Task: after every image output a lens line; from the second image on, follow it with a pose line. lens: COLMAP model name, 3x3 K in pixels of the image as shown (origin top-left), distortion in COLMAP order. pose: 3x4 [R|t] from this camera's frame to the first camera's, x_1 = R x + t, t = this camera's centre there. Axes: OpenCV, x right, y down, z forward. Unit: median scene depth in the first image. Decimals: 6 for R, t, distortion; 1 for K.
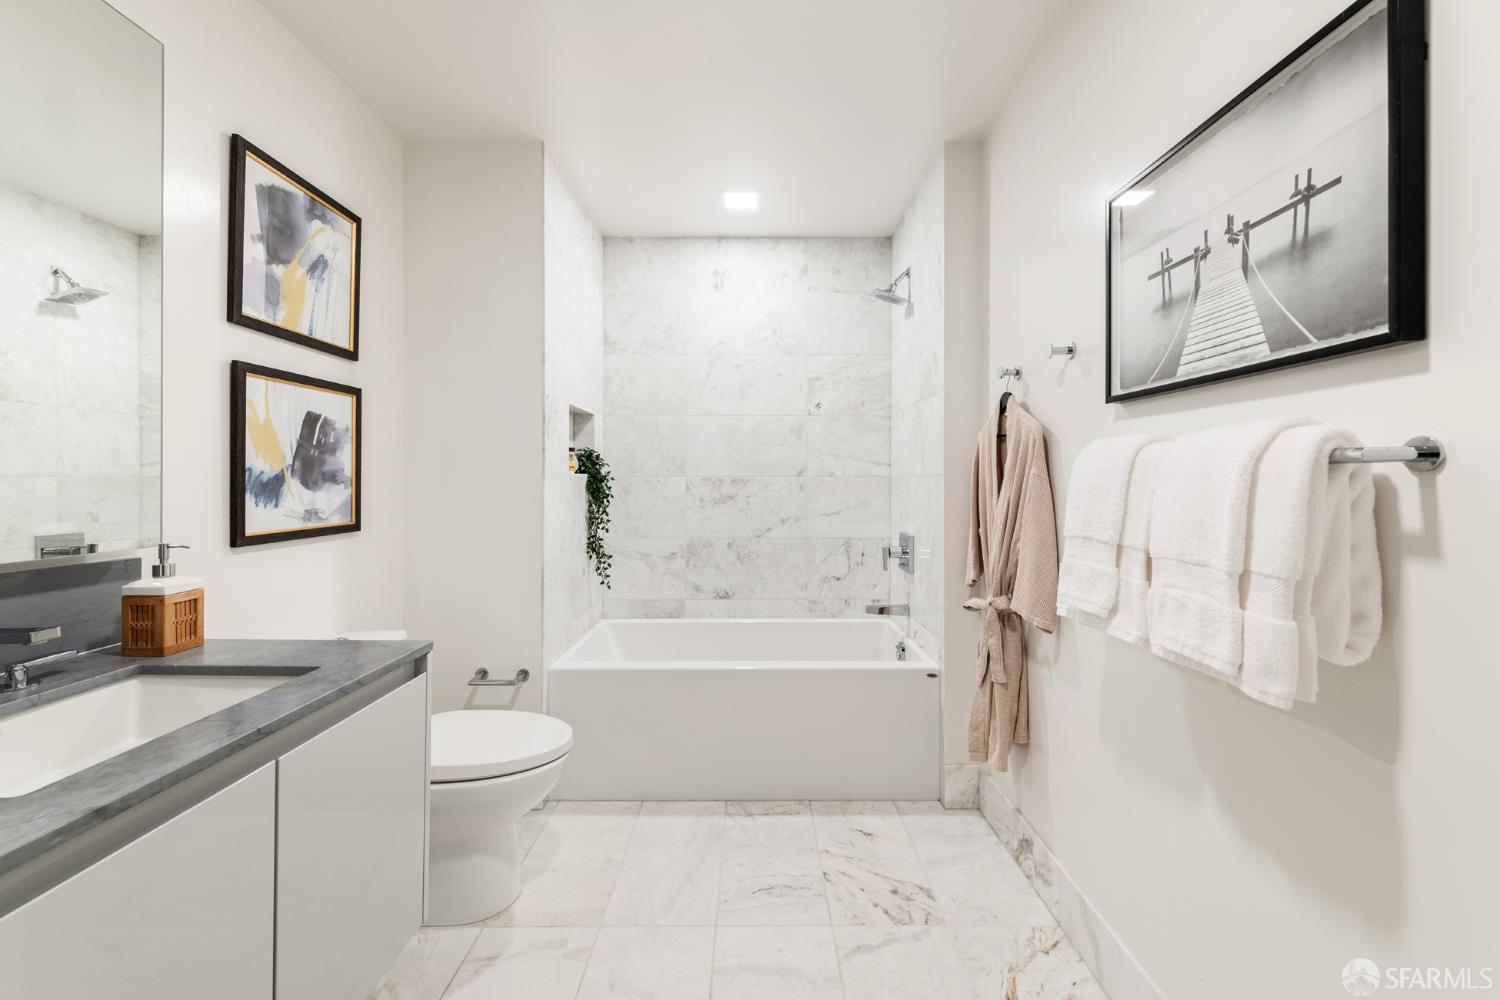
lens RADIAL K [[590.3, 0, 760.9], [0, 590.3, 488.6], [0, 0, 1]] dist [-0.000921, -0.002590]
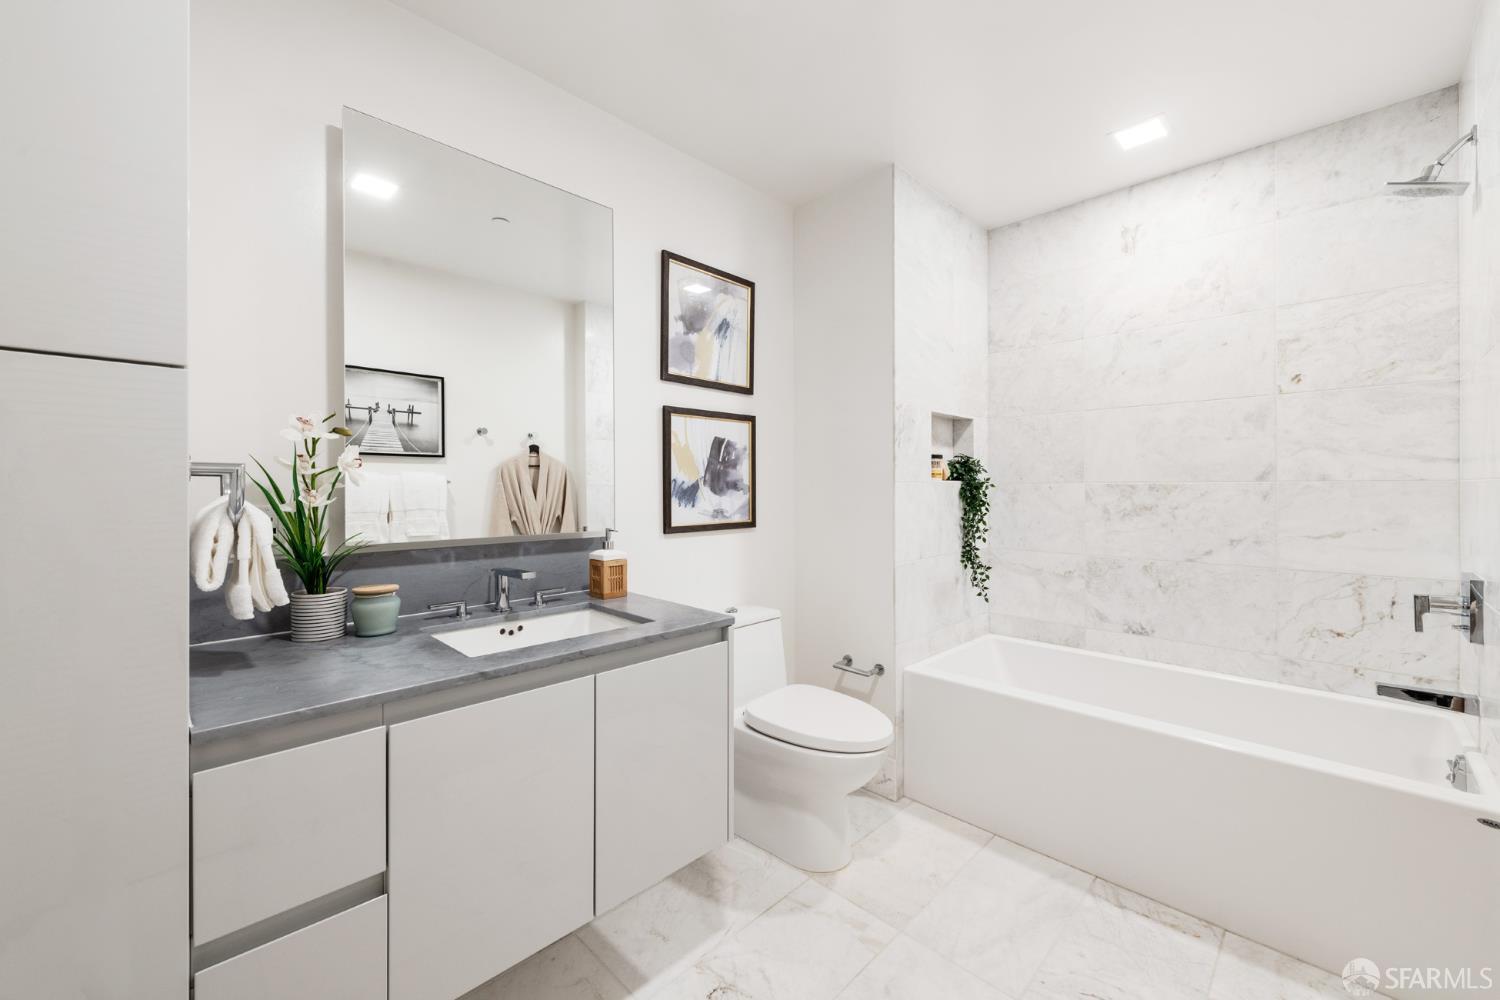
lens RADIAL K [[590.3, 0, 756.9], [0, 590.3, 497.4], [0, 0, 1]] dist [-0.000921, -0.002590]
pose [[0.699983, 0.009946, -0.714090, 0.199179], [-0.007776, 0.999950, 0.006305, -0.001393], [0.714117, 0.001140, 0.700026, 0.089984]]
